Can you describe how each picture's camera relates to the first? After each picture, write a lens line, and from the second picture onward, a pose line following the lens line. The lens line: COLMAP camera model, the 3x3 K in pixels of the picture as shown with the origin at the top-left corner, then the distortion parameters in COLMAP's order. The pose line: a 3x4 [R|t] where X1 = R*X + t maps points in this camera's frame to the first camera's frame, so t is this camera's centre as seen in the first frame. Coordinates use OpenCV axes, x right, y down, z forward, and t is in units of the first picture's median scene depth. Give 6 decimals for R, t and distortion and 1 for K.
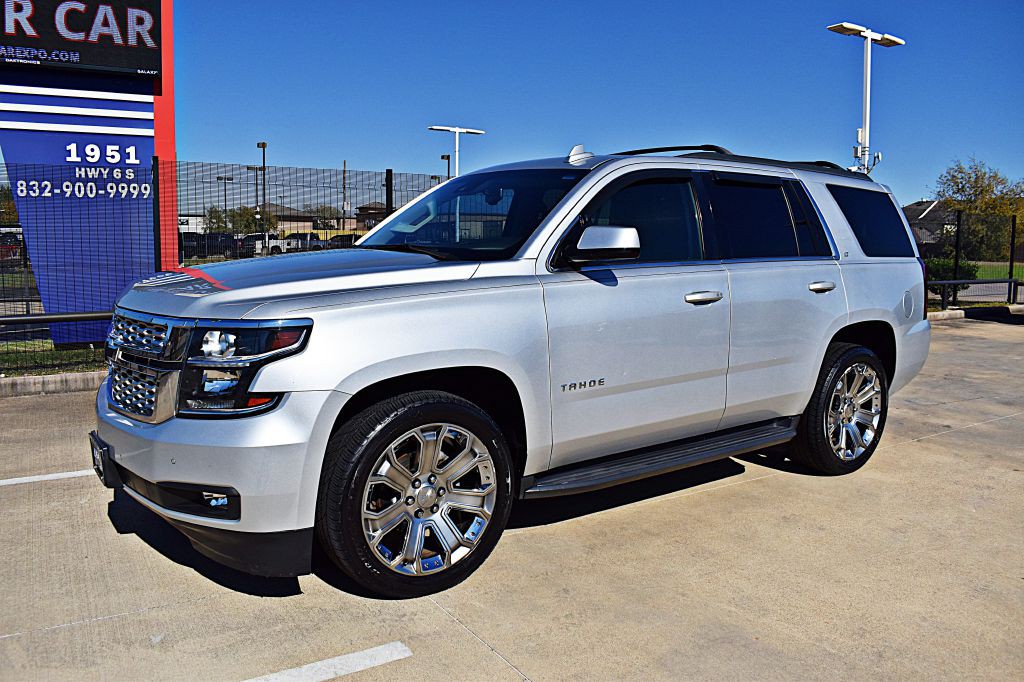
lens RADIAL K [[794.9, 0, 508.2], [0, 794.9, 337.1], [0, 0, 1]] dist [-0.096002, 0.014636]
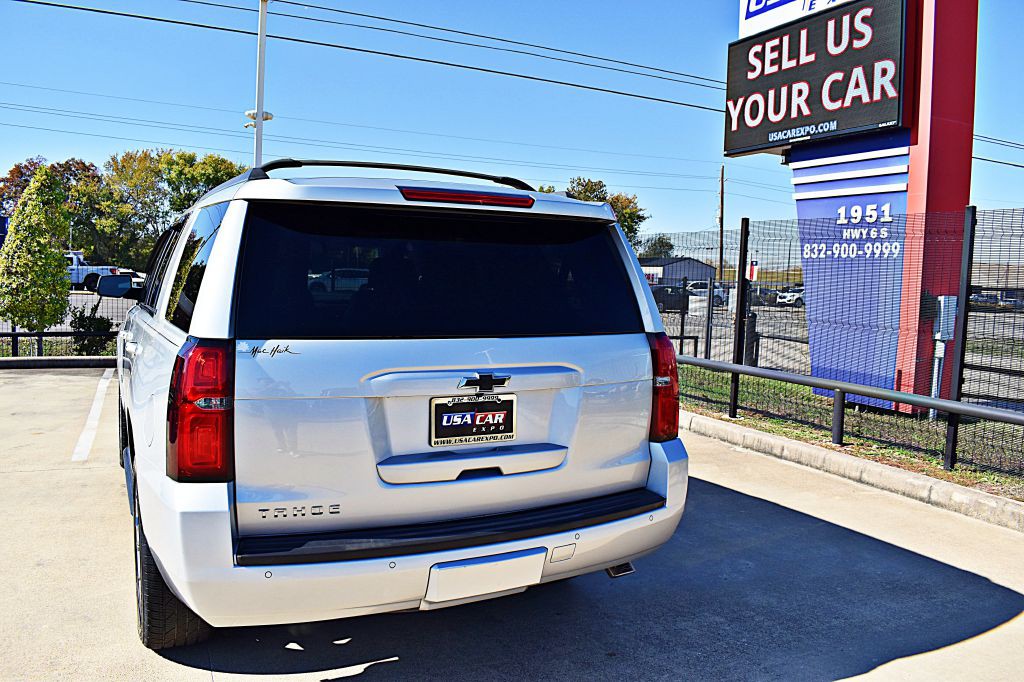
lens RADIAL K [[794.9, 0, 508.2], [0, 794.9, 337.1], [0, 0, 1]] dist [-0.096002, 0.014636]
pose [[-0.139396, 0.064058, -0.988163, 0.551579], [-0.154980, 0.984197, 0.085663, -0.098467], [0.978034, 0.165086, -0.127265, 0.719827]]
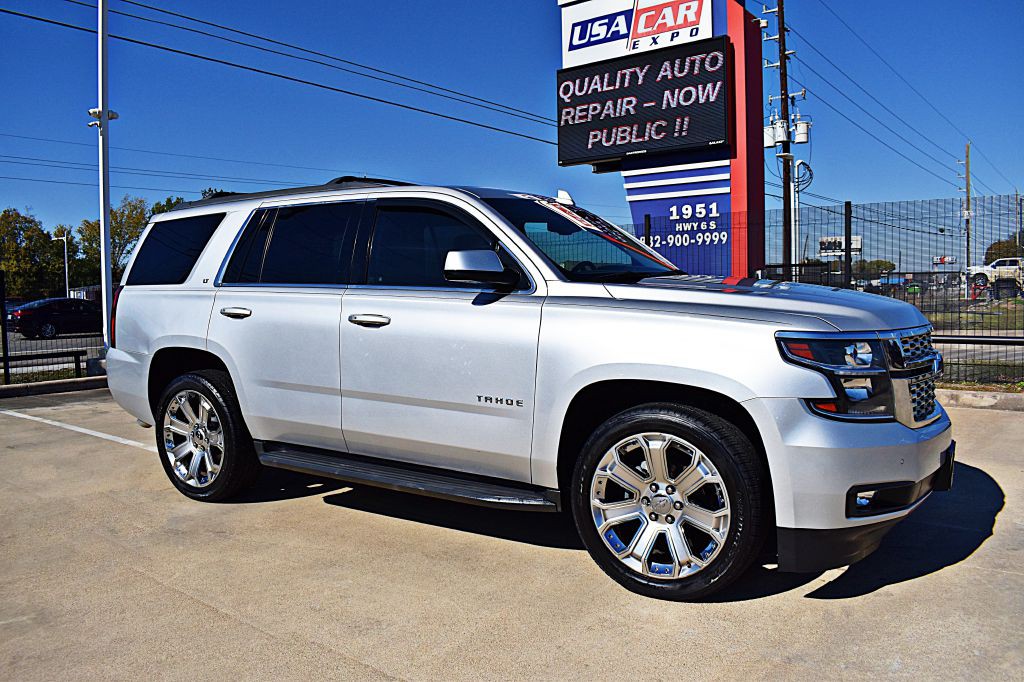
lens RADIAL K [[794.9, 0, 508.2], [0, 794.9, 337.1], [0, 0, 1]] dist [-0.096002, 0.014636]
pose [[0.337027, 0.042293, -0.940544, 0.630687], [-0.092777, 0.995620, 0.011525, -0.015422], [0.936912, 0.083376, 0.339475, 0.285645]]
